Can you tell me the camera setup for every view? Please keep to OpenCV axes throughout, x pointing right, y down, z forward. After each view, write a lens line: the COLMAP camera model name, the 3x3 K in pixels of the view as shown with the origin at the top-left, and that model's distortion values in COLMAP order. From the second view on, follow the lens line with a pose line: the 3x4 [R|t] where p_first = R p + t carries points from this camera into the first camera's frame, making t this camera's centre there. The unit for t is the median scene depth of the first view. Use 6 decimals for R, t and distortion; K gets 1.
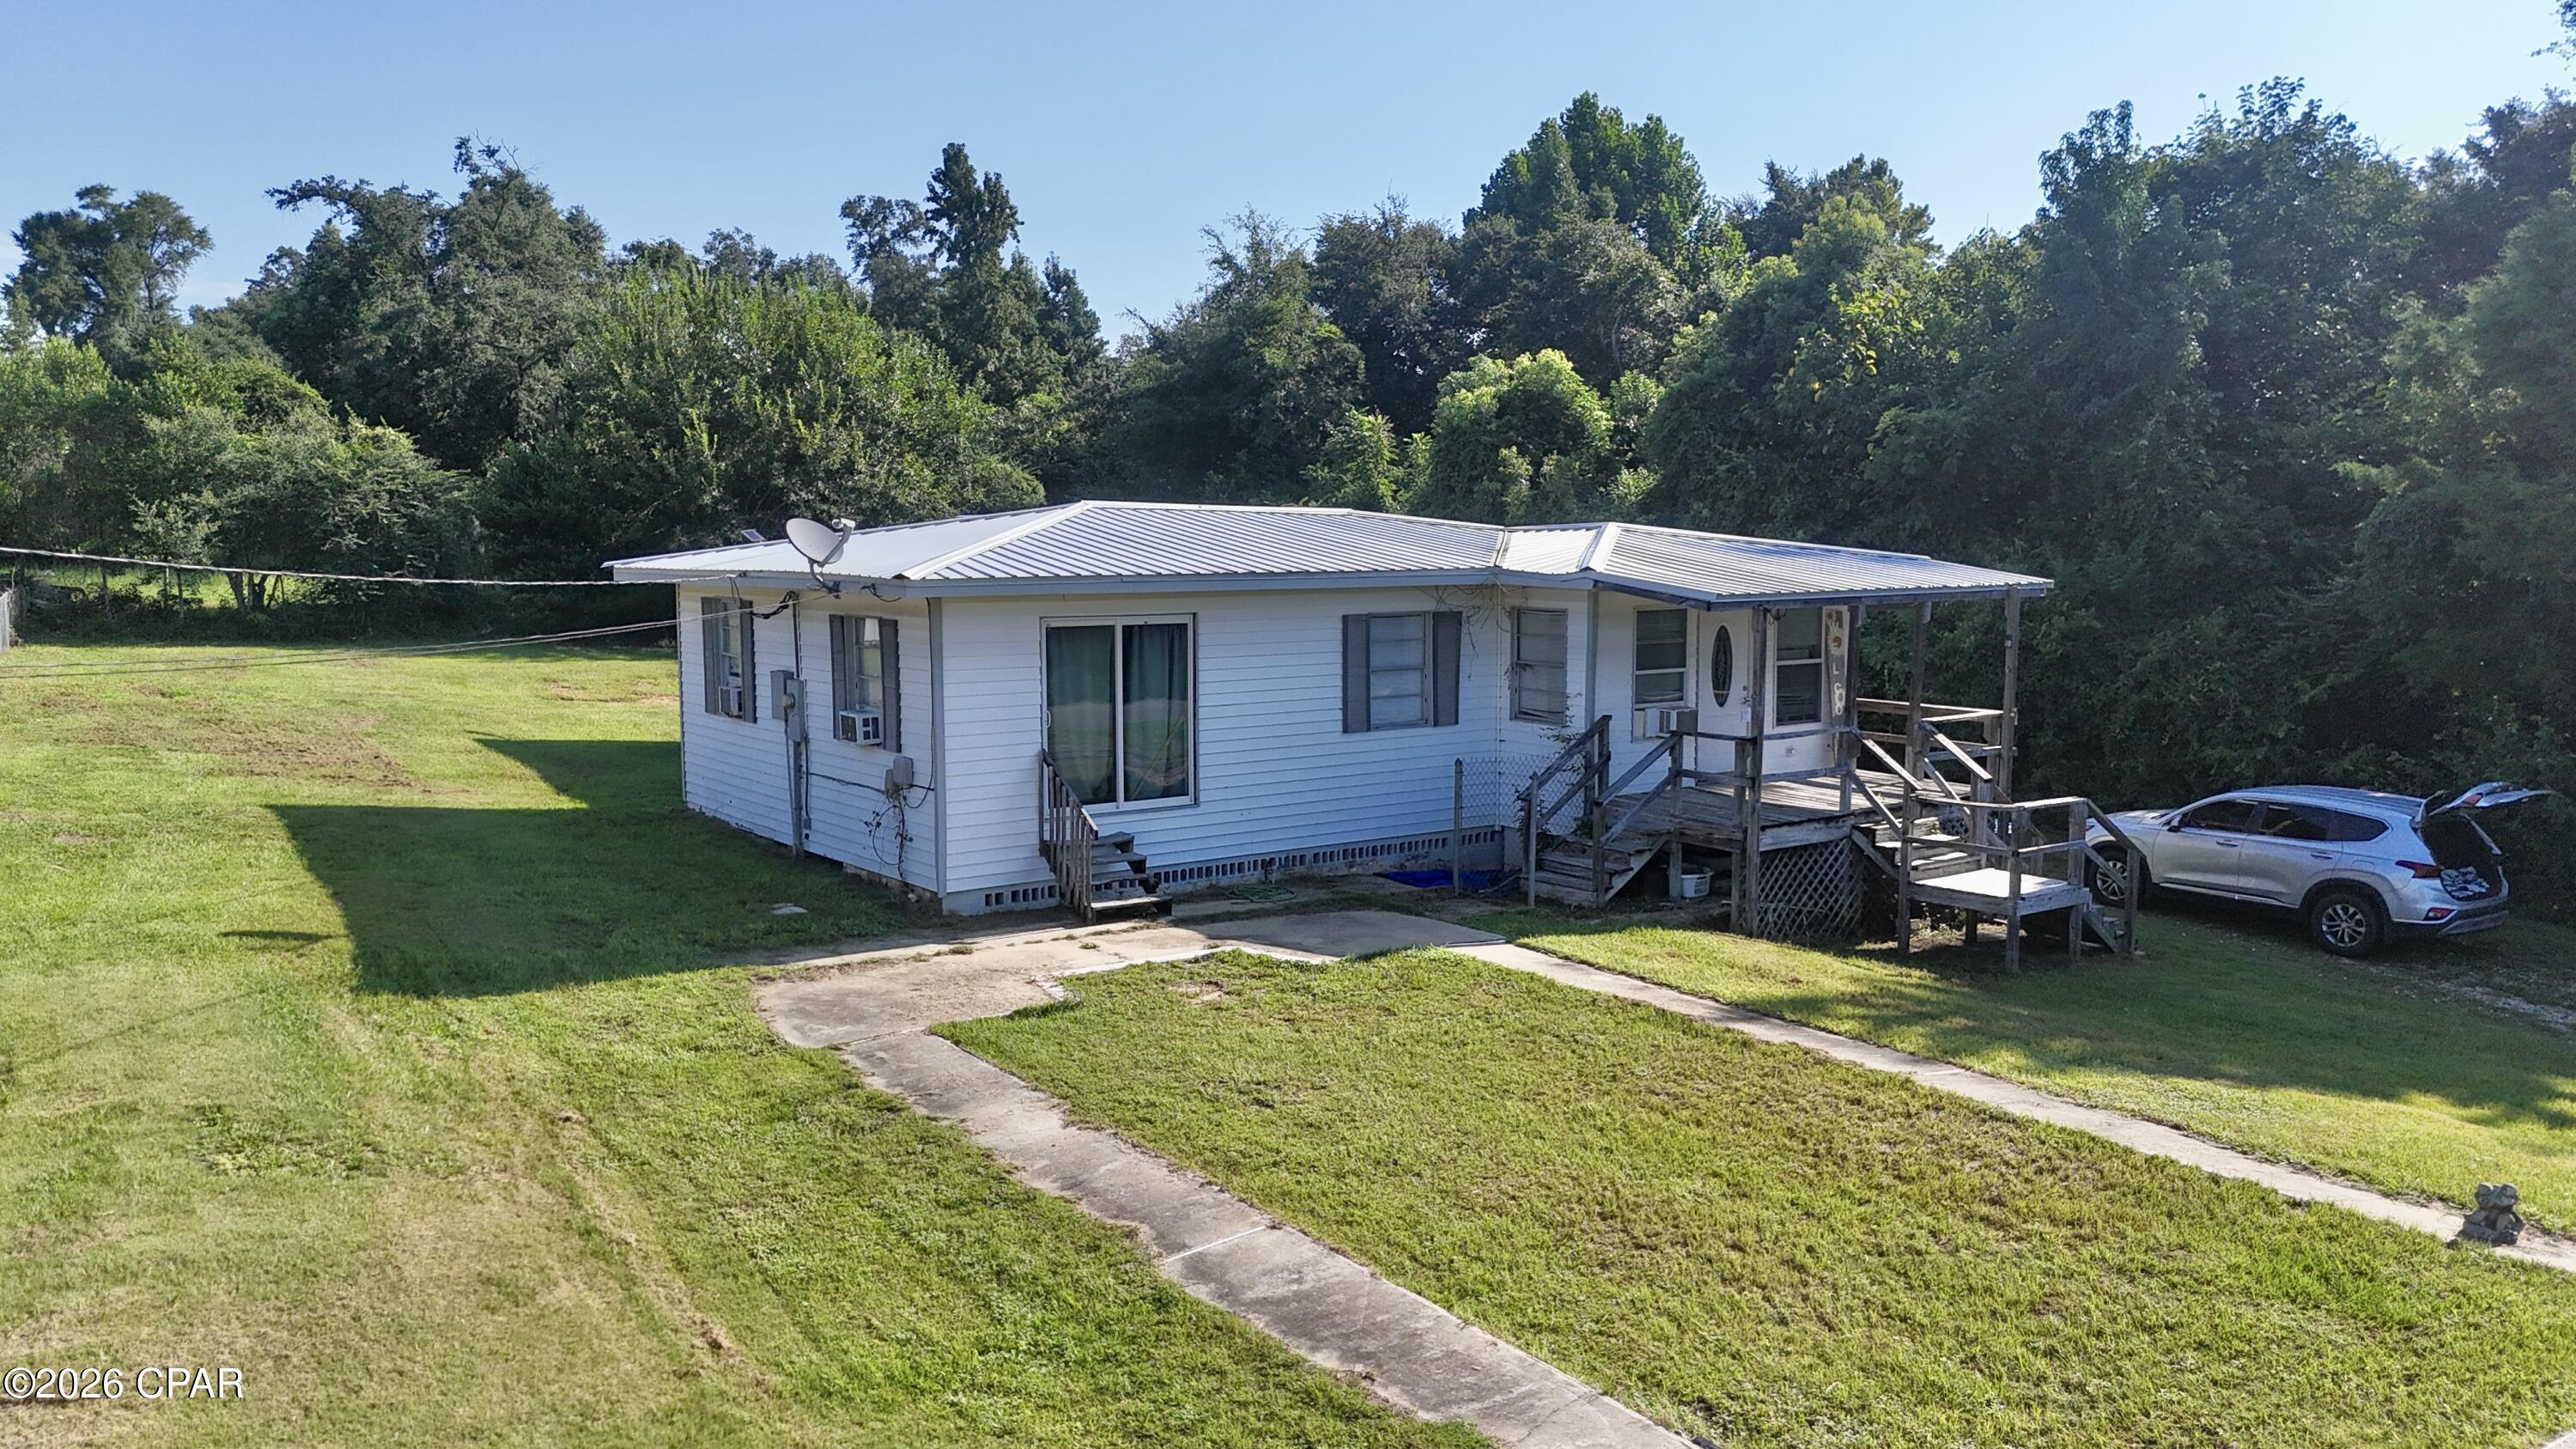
lens RADIAL K [[1939.1, 0, 1285.1], [0, 1939.1, 729.9], [0, 0, 1]] dist [0.057210, -0.051133]
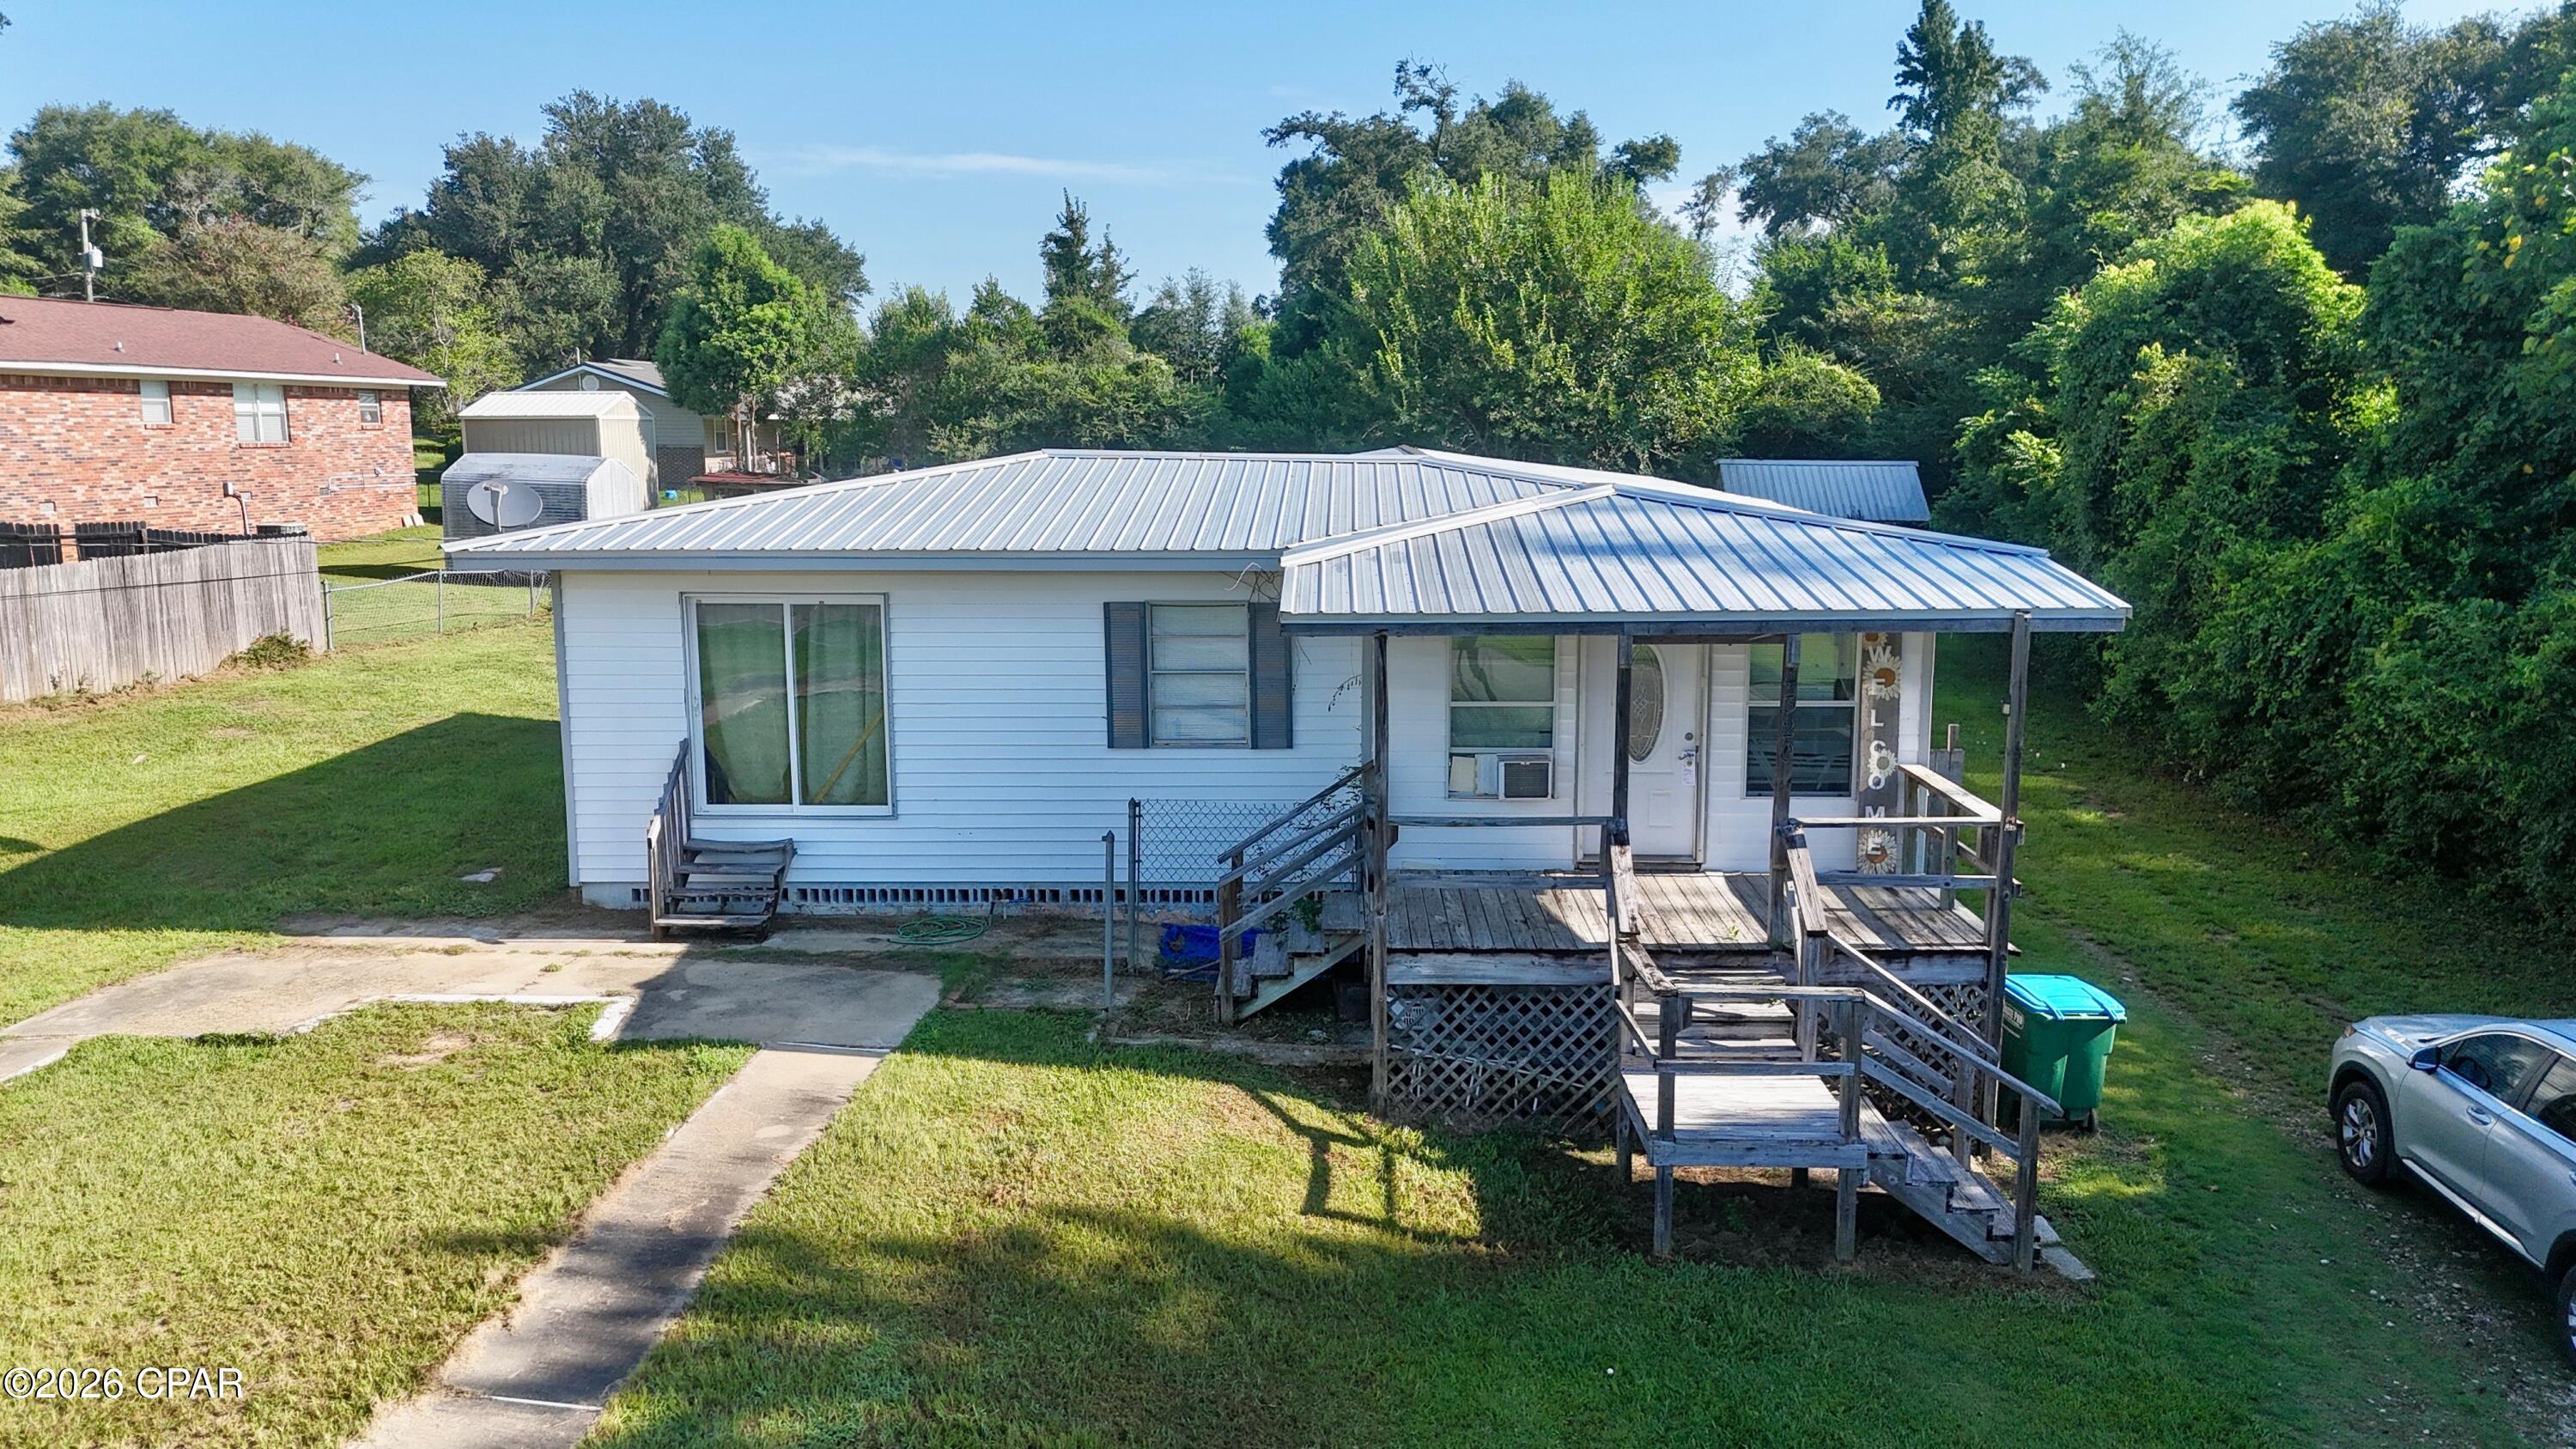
lens RADIAL K [[1939.1, 0, 1278.9], [0, 1939.1, 729.1], [0, 0, 1]] dist [0.057210, -0.051133]
pose [[0.787738, 0.093400, -0.608889, 0.576048], [-0.059636, 0.995359, 0.075529, -0.071129], [0.613117, -0.023185, 0.789652, 0.407458]]
